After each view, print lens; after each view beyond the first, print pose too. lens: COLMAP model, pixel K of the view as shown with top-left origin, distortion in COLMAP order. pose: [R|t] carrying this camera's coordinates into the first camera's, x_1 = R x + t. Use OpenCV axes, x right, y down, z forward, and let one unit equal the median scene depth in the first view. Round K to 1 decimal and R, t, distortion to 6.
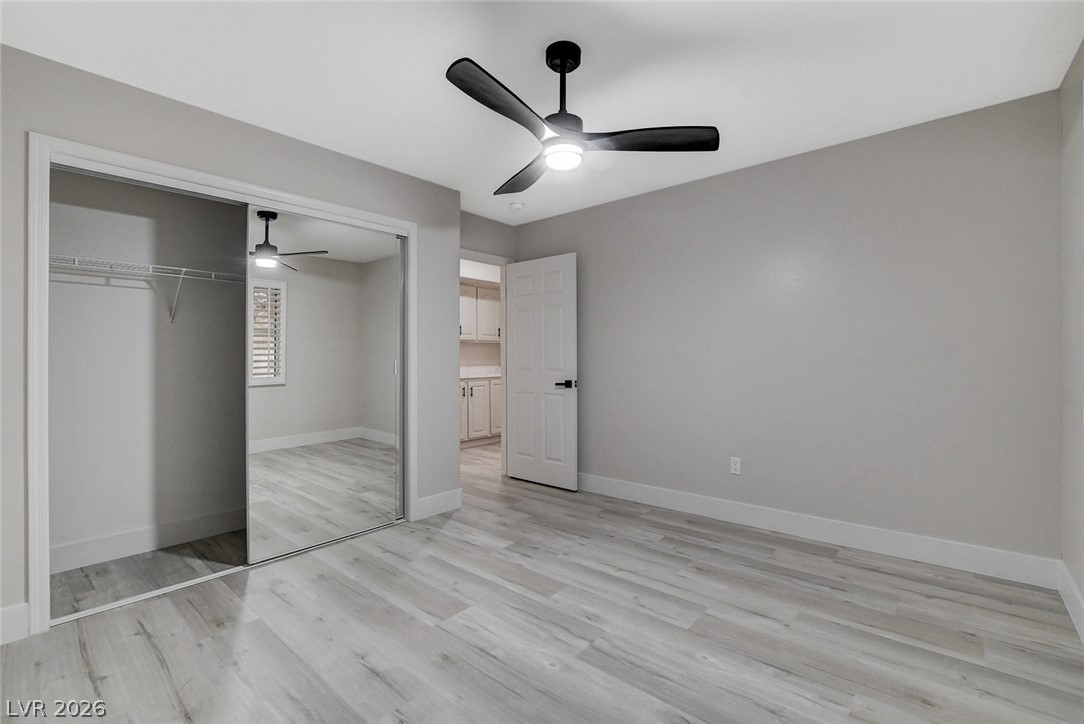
lens RADIAL K [[476.6, 0, 542.1], [0, 476.6, 363.8], [0, 0, 1]] dist [-0.020473, 0.007264]
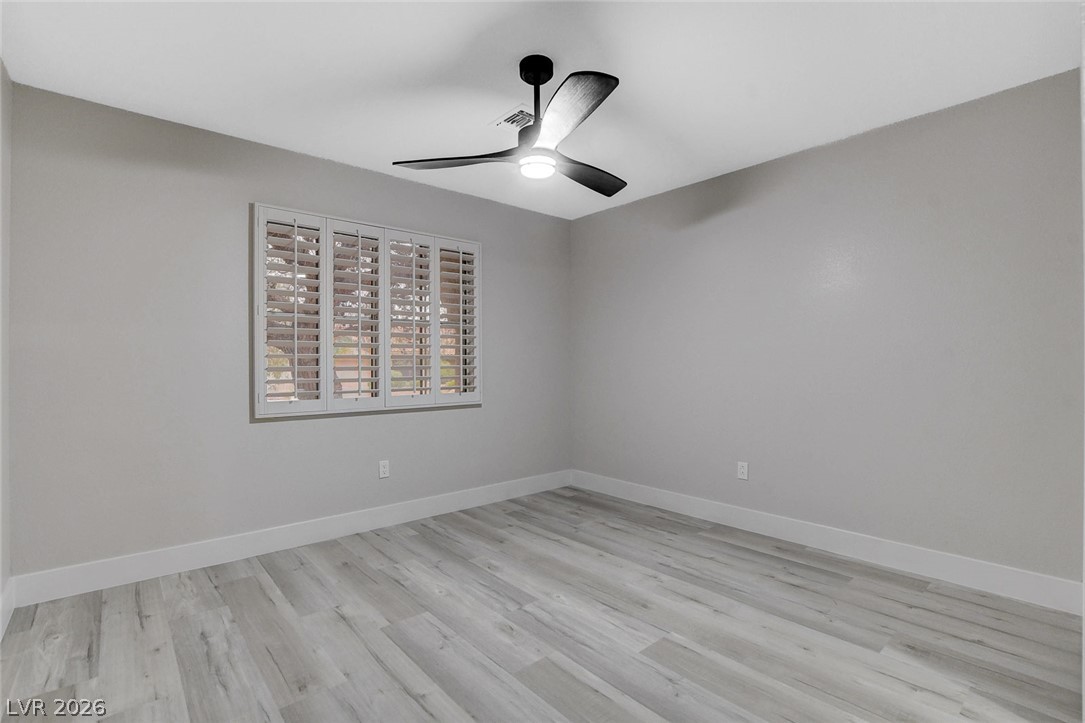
lens RADIAL K [[477.0, 0, 542.6], [0, 477.0, 363.3], [0, 0, 1]] dist [-0.020473, 0.007264]
pose [[-0.989932, 0.009130, 0.141246, -0.108087], [0.009685, 0.999948, 0.003243, -0.007550], [-0.141209, 0.004578, -0.989969, 1.965082]]
